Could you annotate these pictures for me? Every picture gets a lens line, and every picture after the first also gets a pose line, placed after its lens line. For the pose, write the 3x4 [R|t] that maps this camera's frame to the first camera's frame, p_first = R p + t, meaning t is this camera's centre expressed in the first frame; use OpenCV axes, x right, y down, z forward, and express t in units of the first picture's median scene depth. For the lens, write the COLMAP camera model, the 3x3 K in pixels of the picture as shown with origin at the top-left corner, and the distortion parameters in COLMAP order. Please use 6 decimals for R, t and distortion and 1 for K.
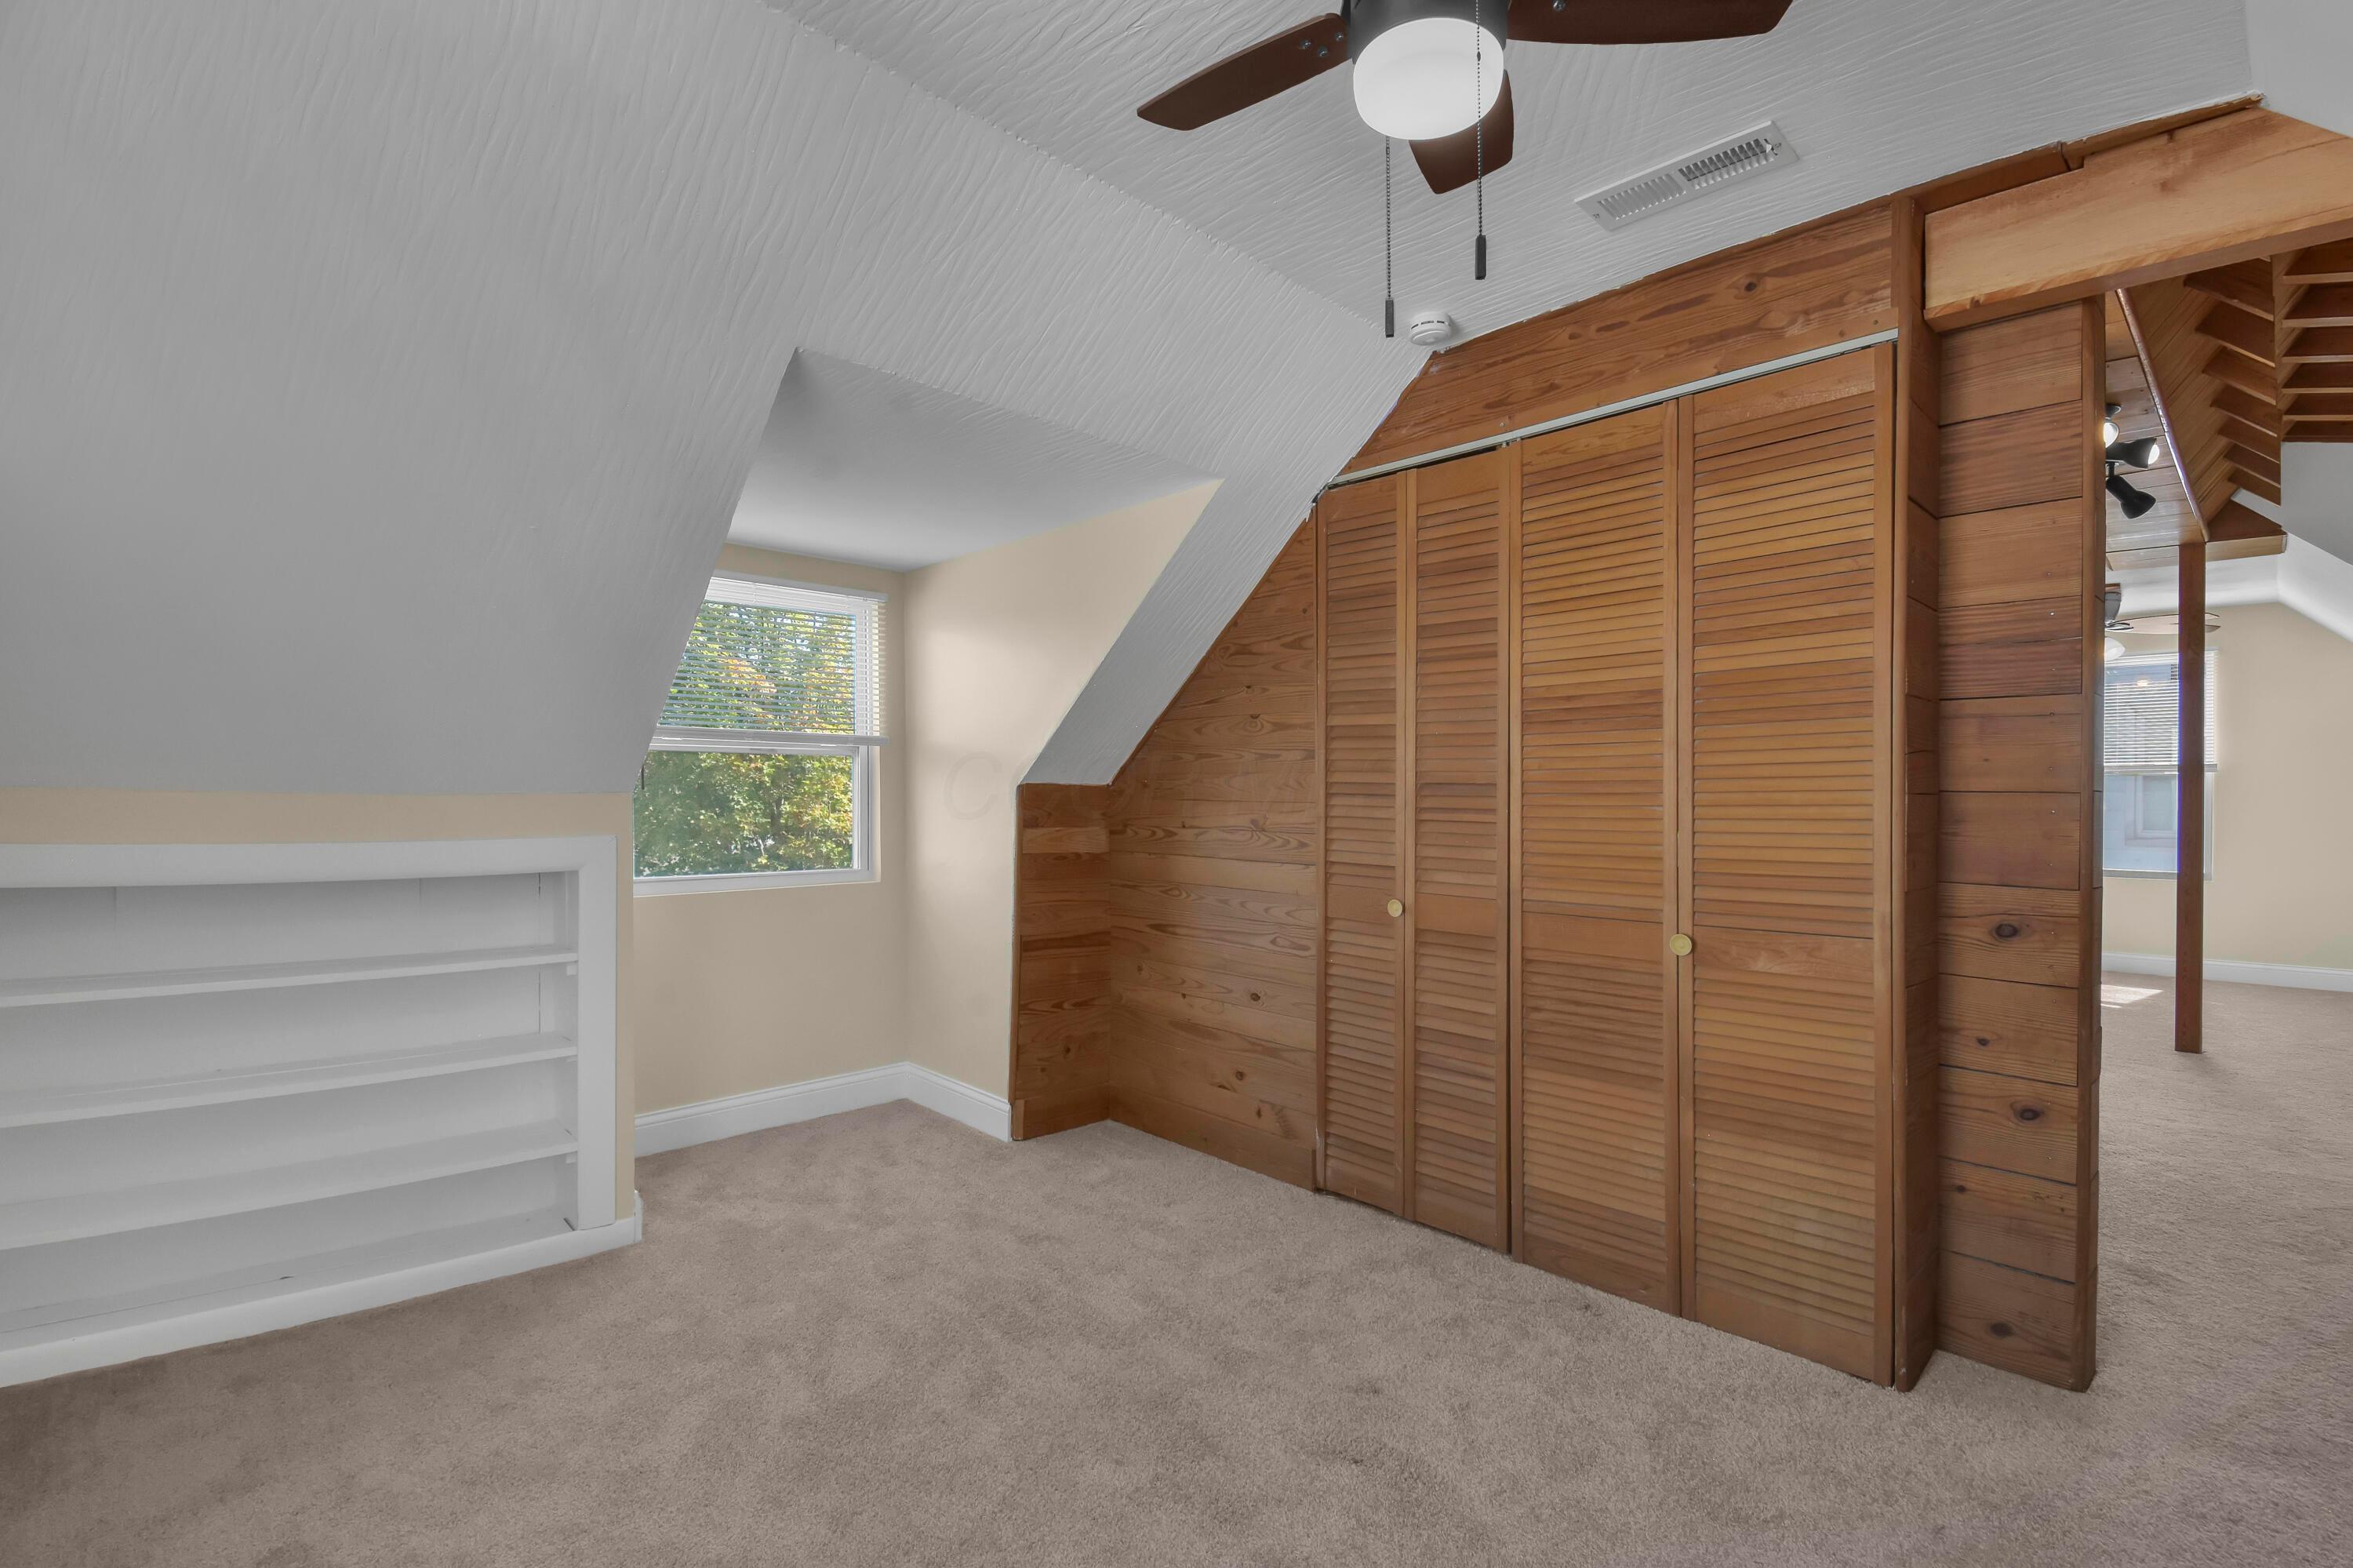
lens RADIAL K [[1082.6, 0, 1176.5], [0, 1082.6, 784.0], [0, 0, 1]] dist [-0.000756, -0.000257]
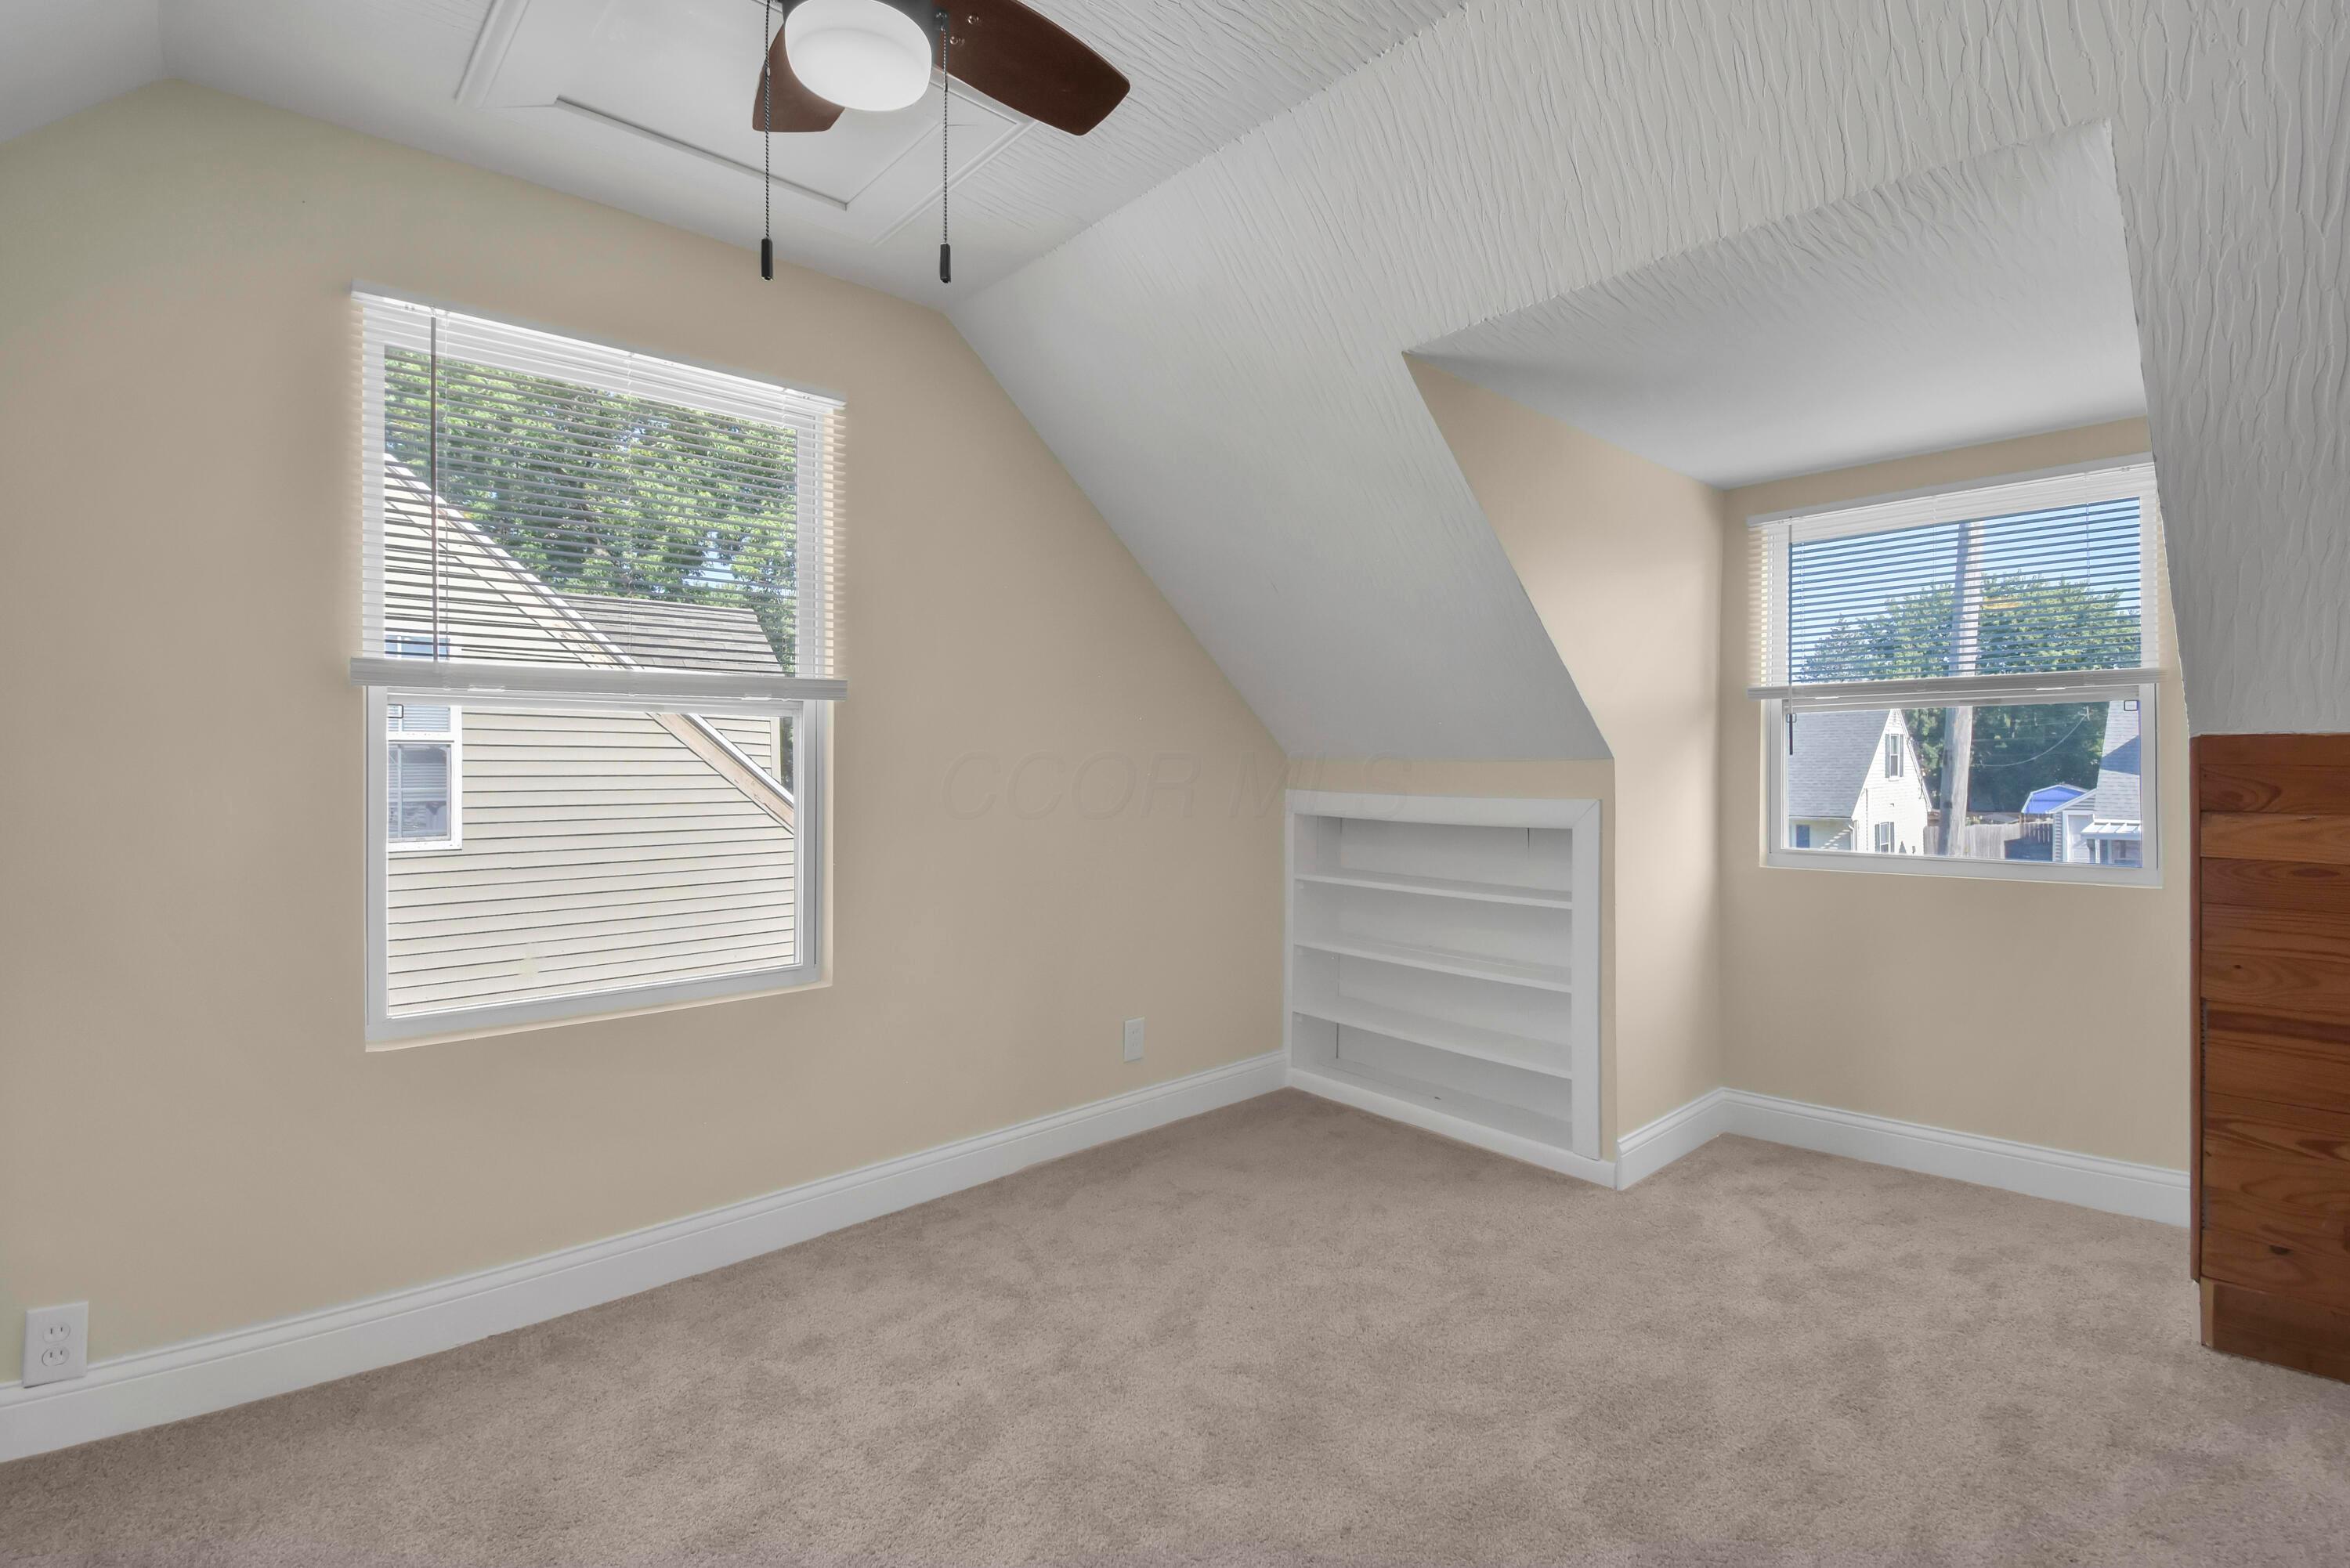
lens RADIAL K [[1072.7, 0, 1169.7], [0, 1072.7, 759.0], [0, 0, 1]] dist [-0.025381, -0.000959]
pose [[-0.016737, -0.012065, -0.999787, 0.492755], [0.017201, 0.999776, -0.012352, 0.011213], [0.999712, -0.017404, -0.016526, 0.539100]]
